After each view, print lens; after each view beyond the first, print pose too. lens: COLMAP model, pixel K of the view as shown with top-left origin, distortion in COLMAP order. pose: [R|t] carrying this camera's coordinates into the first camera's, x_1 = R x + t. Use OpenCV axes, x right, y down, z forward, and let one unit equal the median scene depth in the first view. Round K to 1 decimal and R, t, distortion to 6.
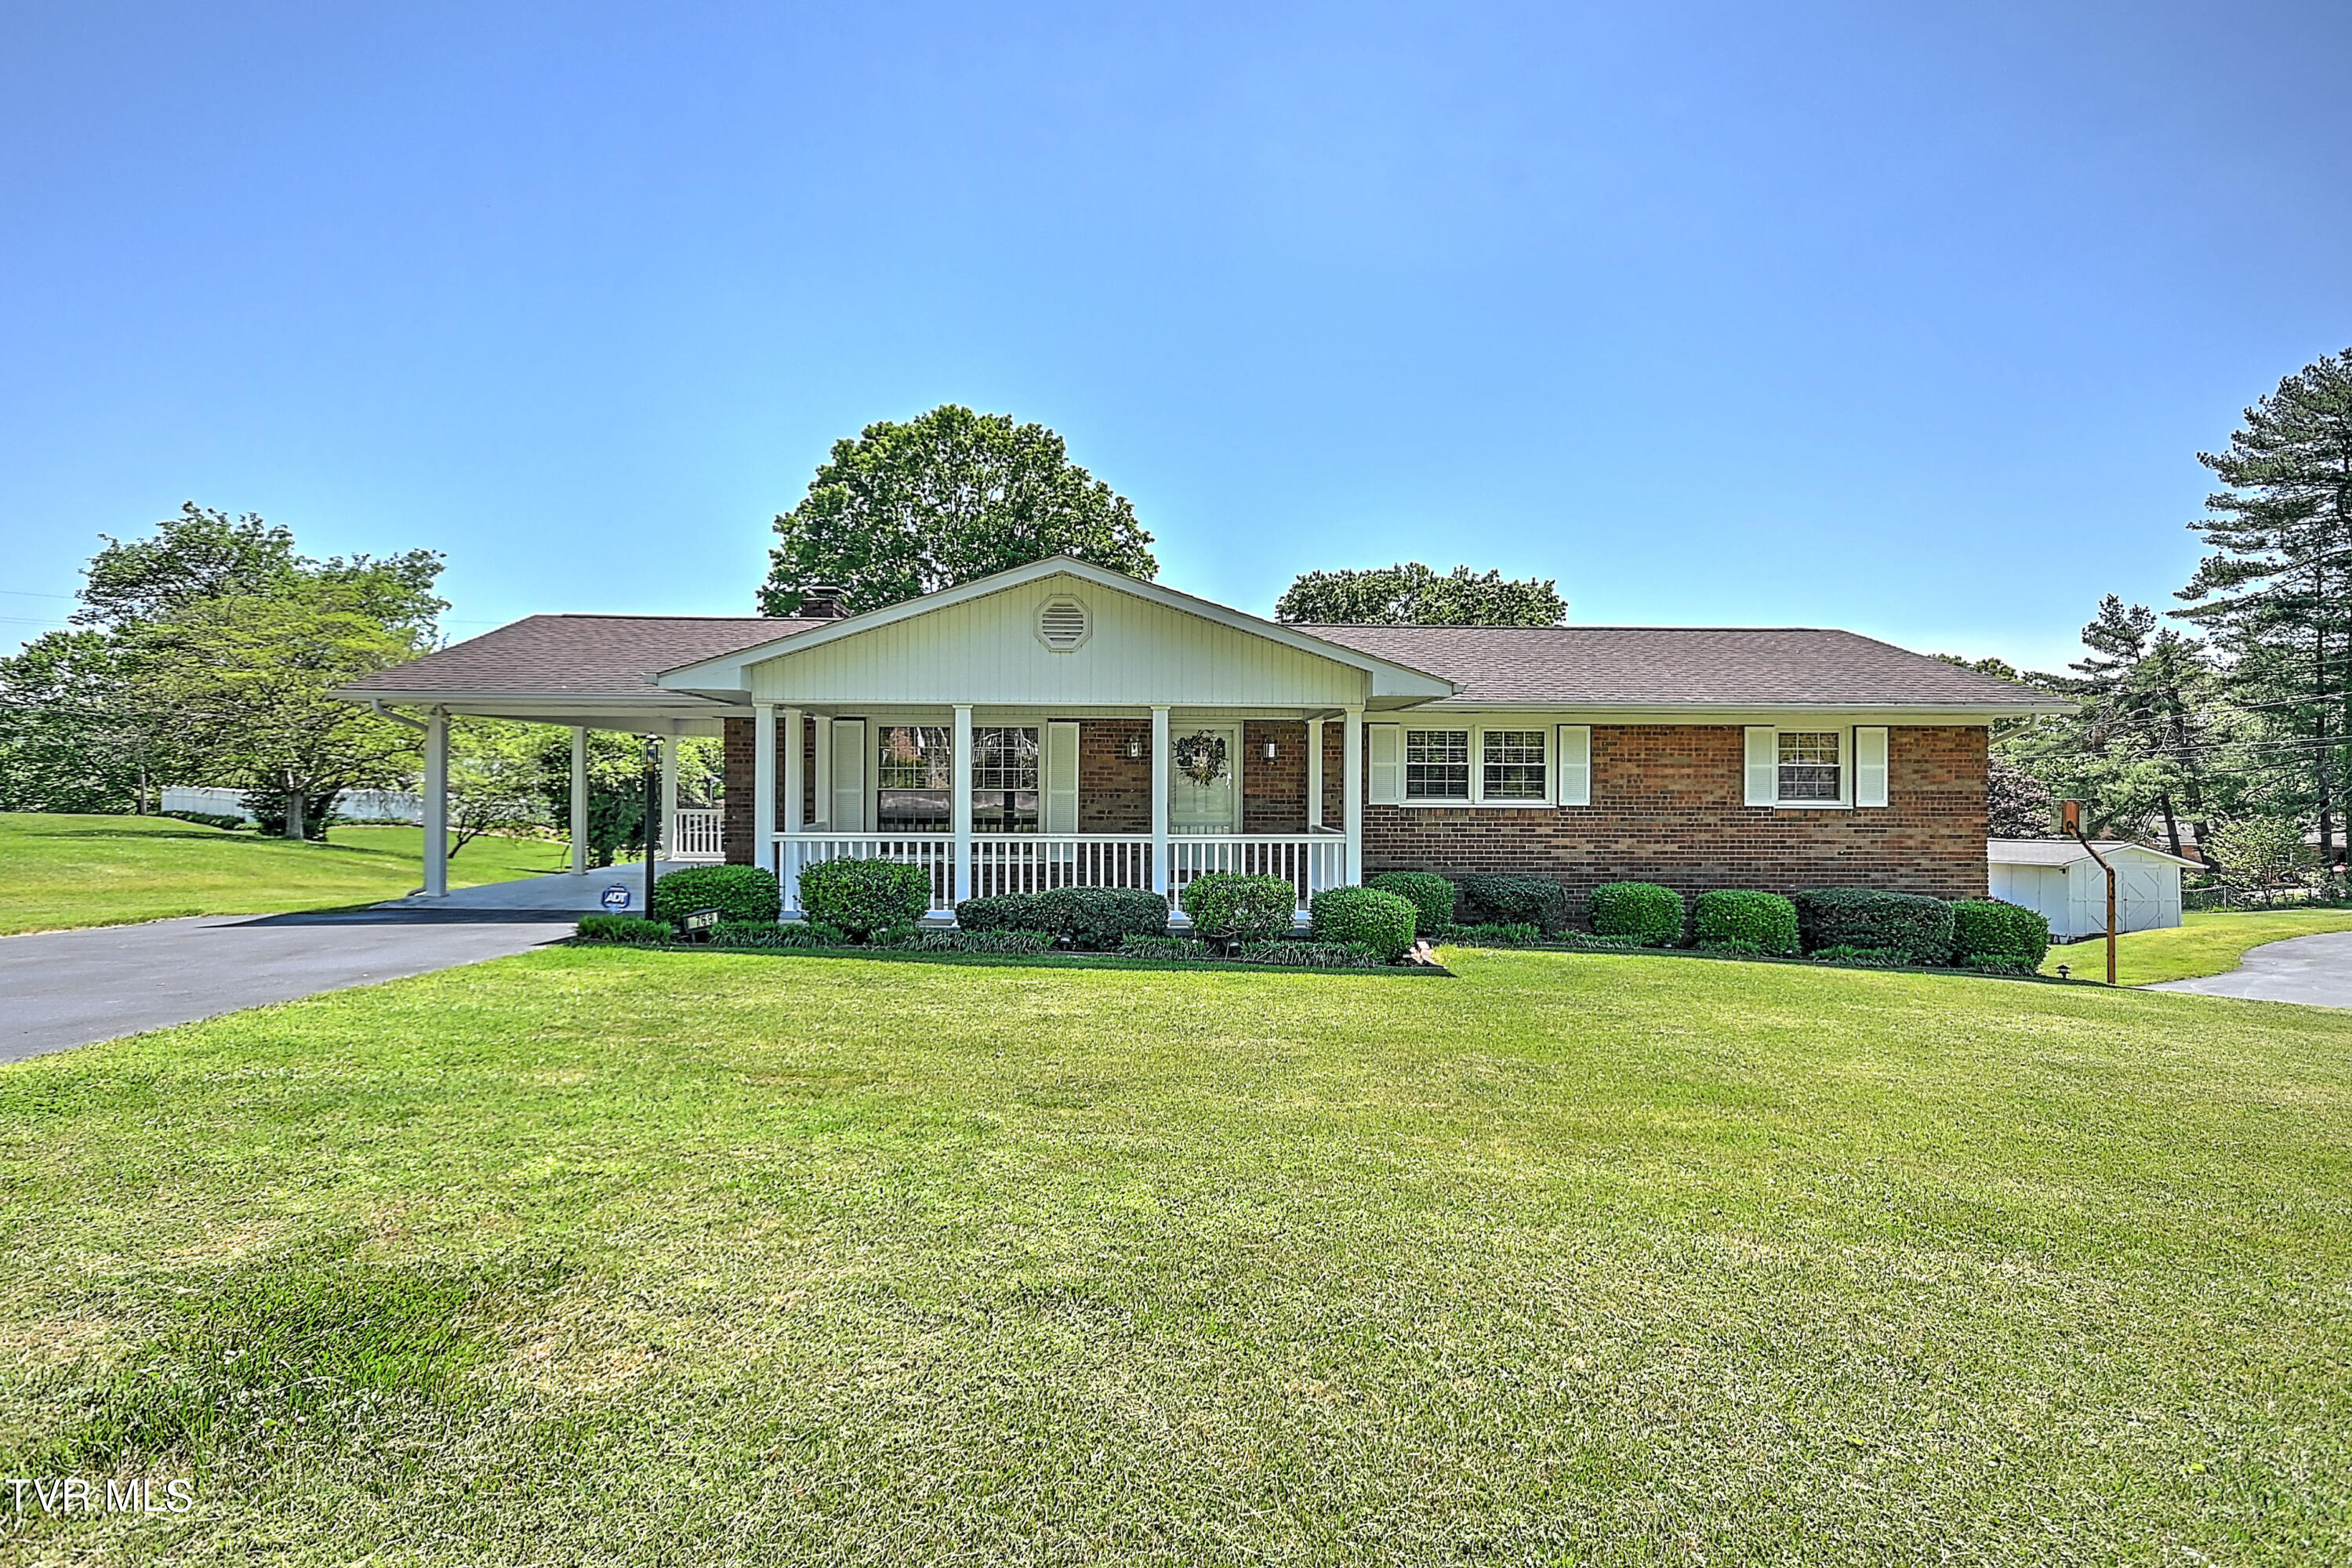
lens RADIAL K [[1159.2, 0, 1164.1], [0, 1159.2, 788.3], [0, 0, 1]] dist [0.017500, 0.000352]
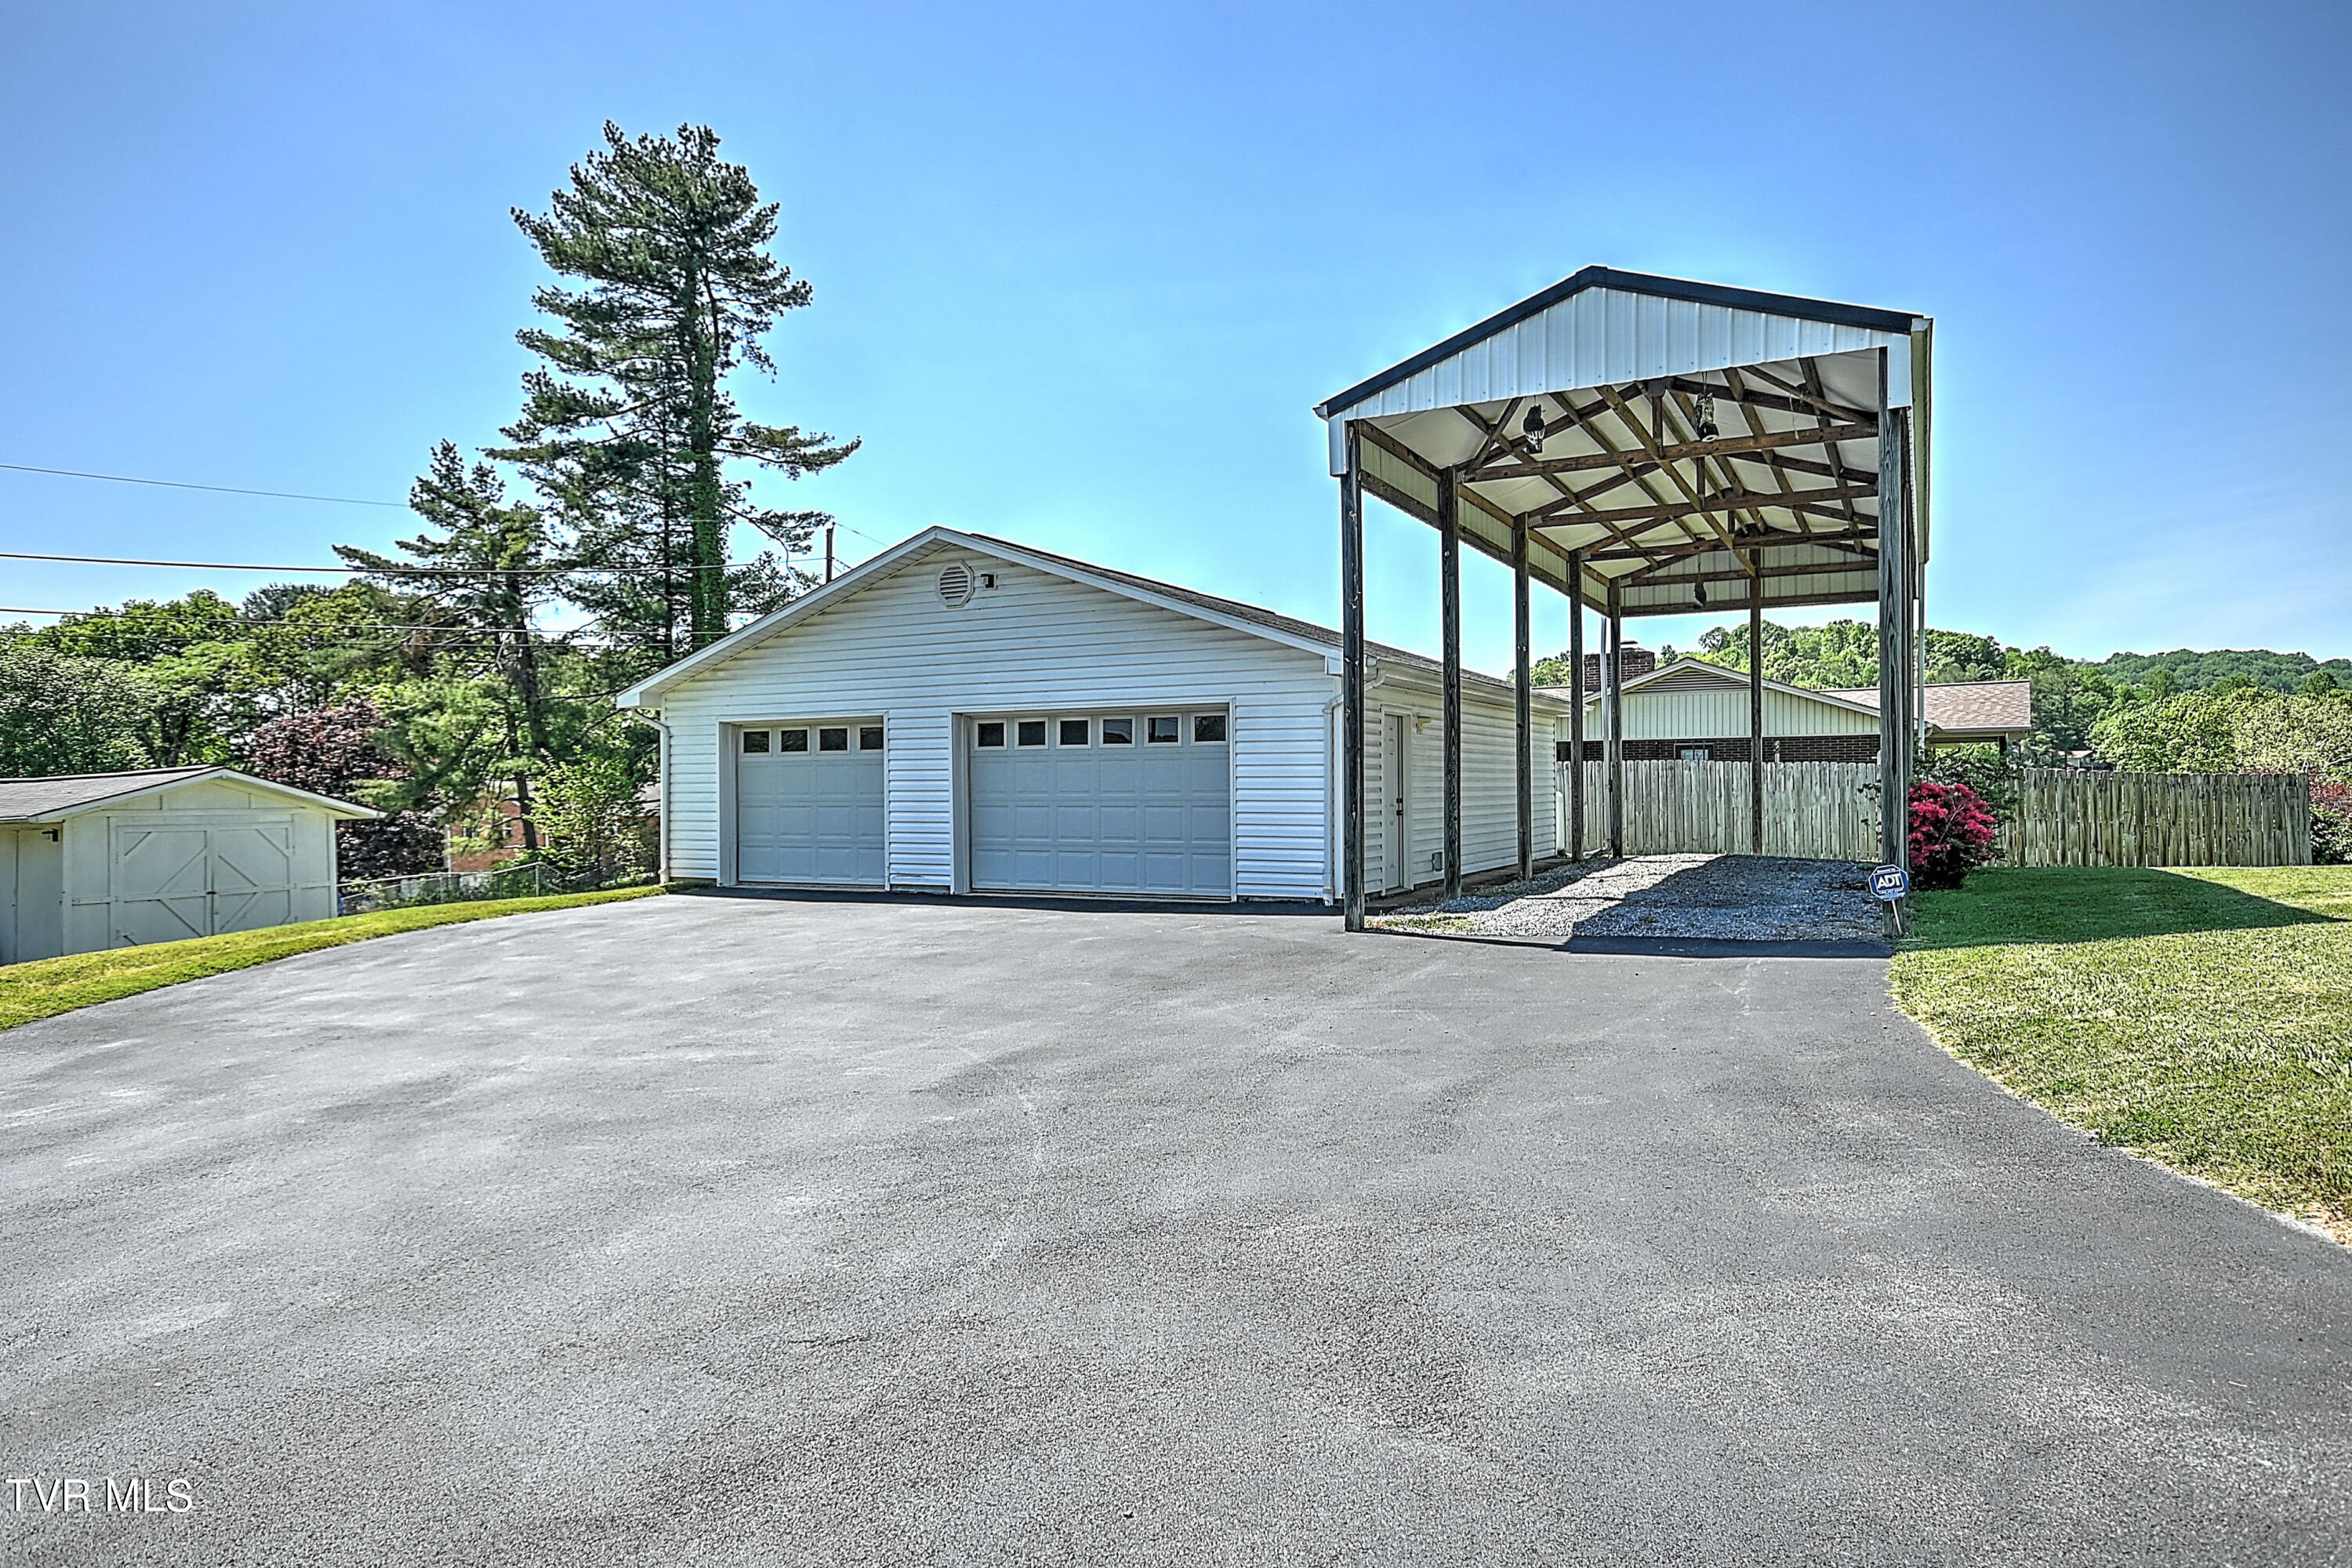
lens RADIAL K [[1417.8, 0, 1162.7], [0, 1417.8, 778.9], [0, 0, 1]] dist [0.063990, 0.001370]
pose [[0.513284, -0.003442, 0.858212, 1.445272], [0.010331, 0.999944, -0.002169, 0.151435], [-0.858157, 0.009980, 0.513291, 1.082558]]
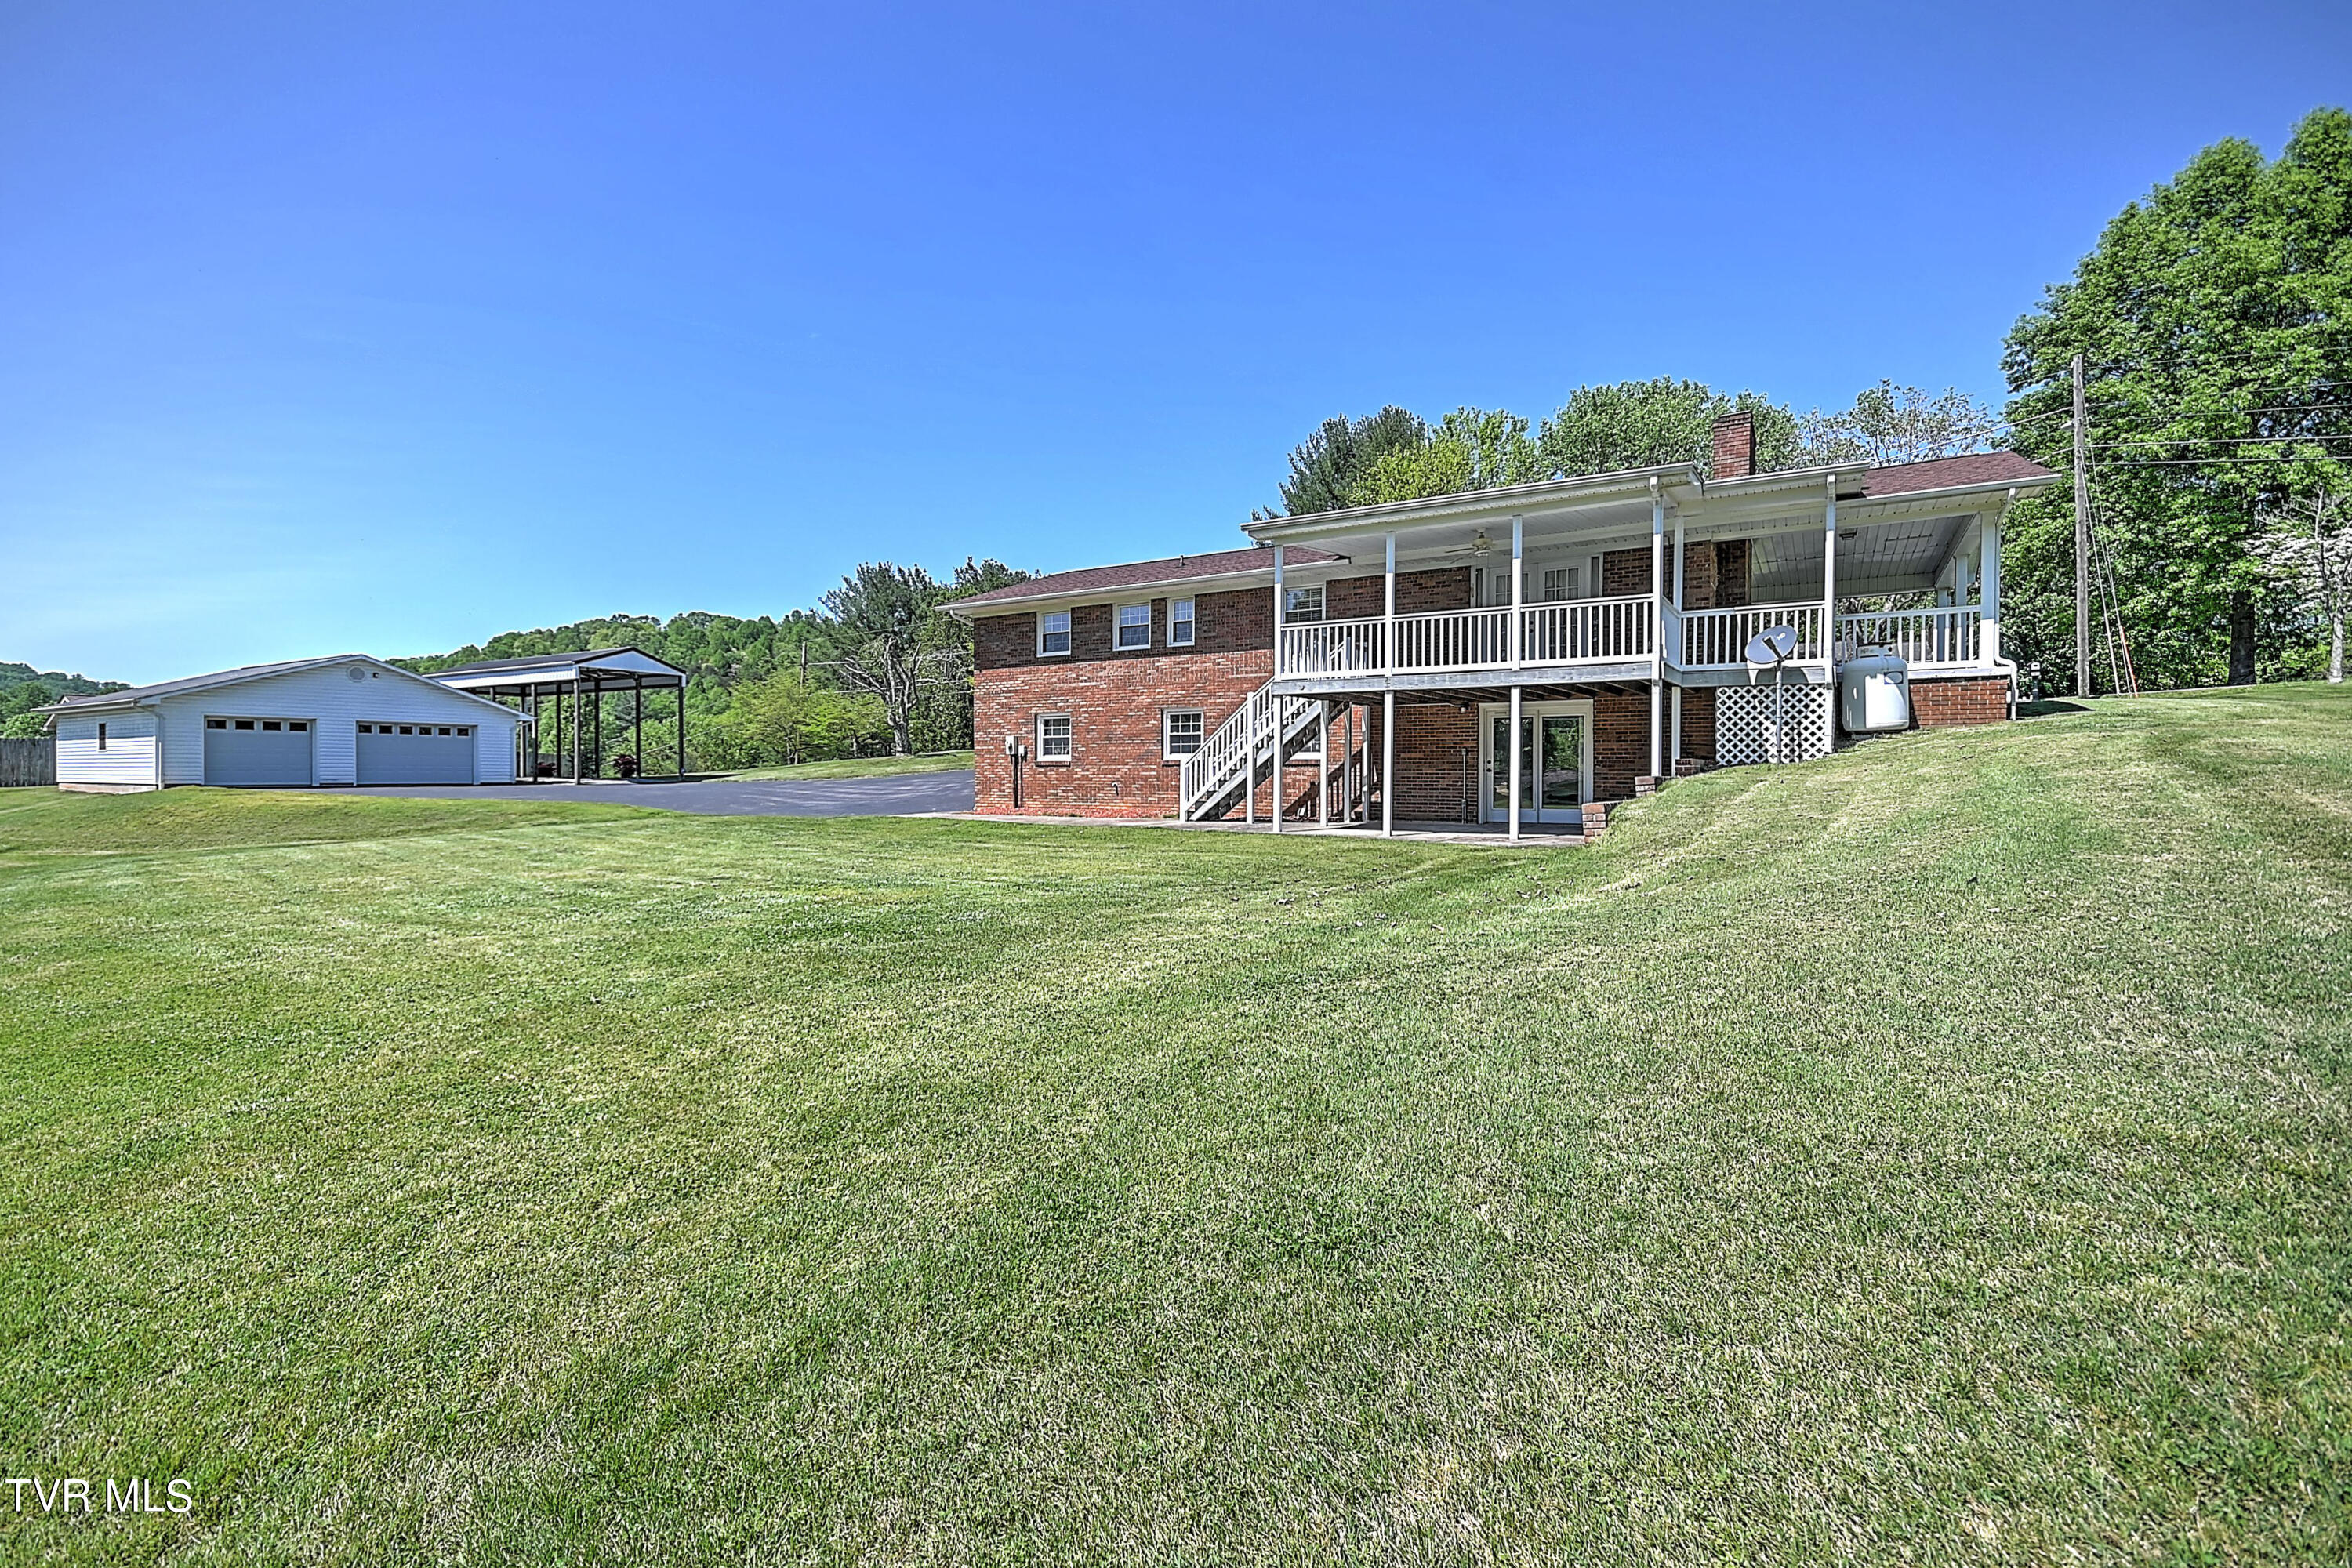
lens RADIAL K [[1035.1, 0, 1173.3], [0, 1035.1, 783.6], [0, 0, 1]] dist [0.011508, -0.004201]
pose [[-0.819936, -0.013392, 0.572298, -0.579860], [-0.005623, 0.999867, 0.015341, 0.191364], [-0.572427, 0.009361, -0.819902, 2.745532]]
